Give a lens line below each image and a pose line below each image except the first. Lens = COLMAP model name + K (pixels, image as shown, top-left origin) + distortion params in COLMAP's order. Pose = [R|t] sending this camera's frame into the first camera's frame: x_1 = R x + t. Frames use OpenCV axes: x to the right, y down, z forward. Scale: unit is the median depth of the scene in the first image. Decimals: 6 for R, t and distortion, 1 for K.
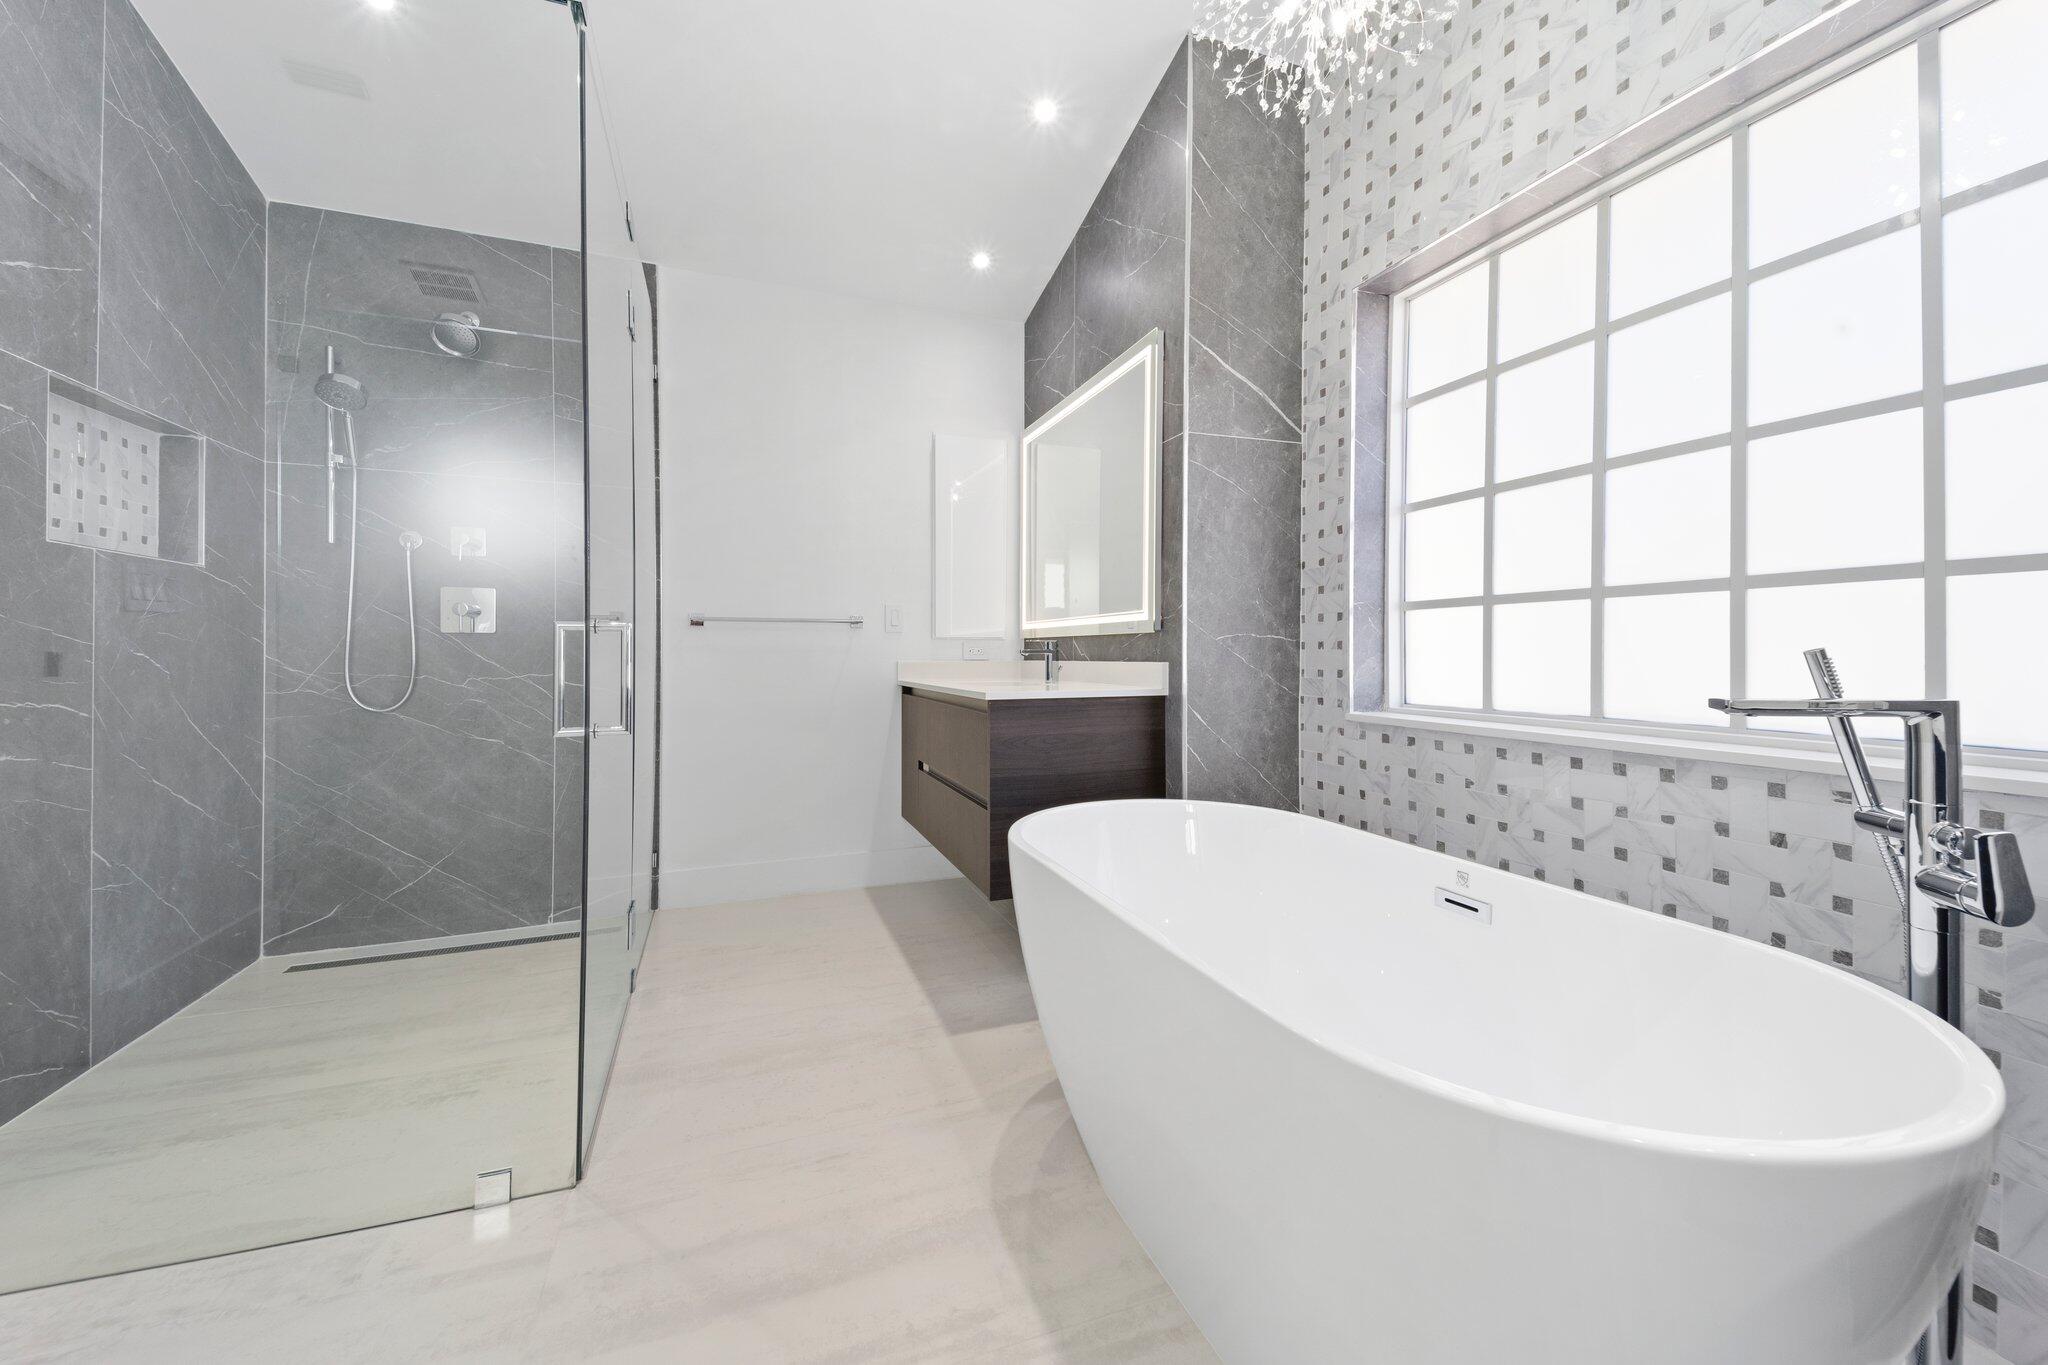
lens RADIAL K [[792.3, 0, 1016.5], [0, 792.3, 657.8], [0, 0, 1]] dist [0.051443, -0.030979]
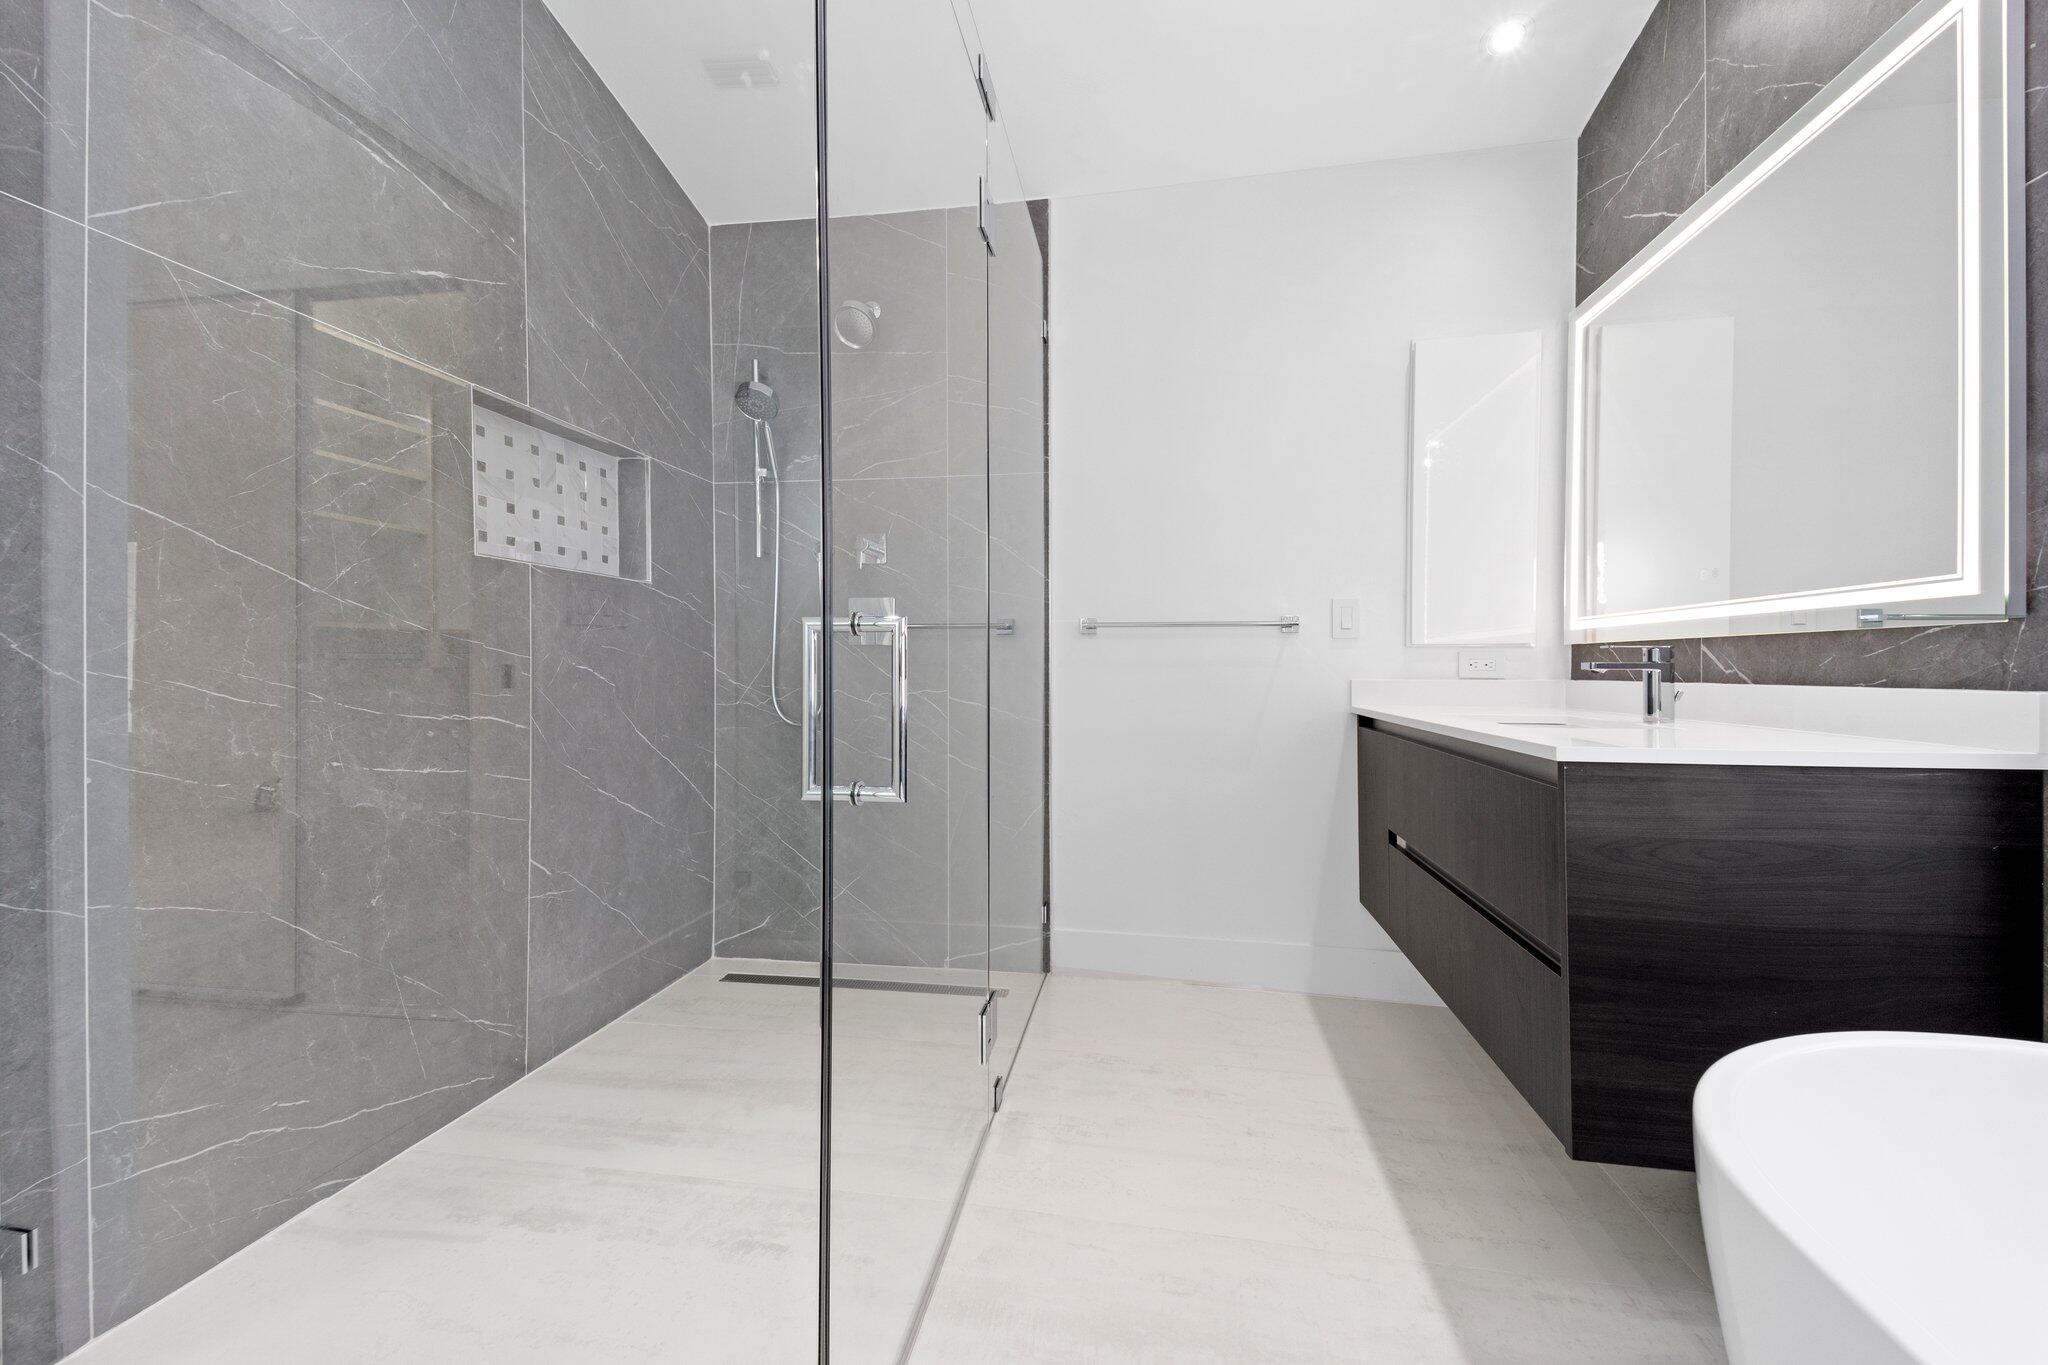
lens RADIAL K [[846.2, 0, 1031.9], [0, 846.2, 653.2], [0, 0, 1]] dist [0.061551, -0.000066]
pose [[0.881263, -0.005785, -0.472591, -0.062823], [-0.005368, 0.999738, -0.022249, -0.000866], [0.472596, 0.022144, 0.881001, 0.304744]]
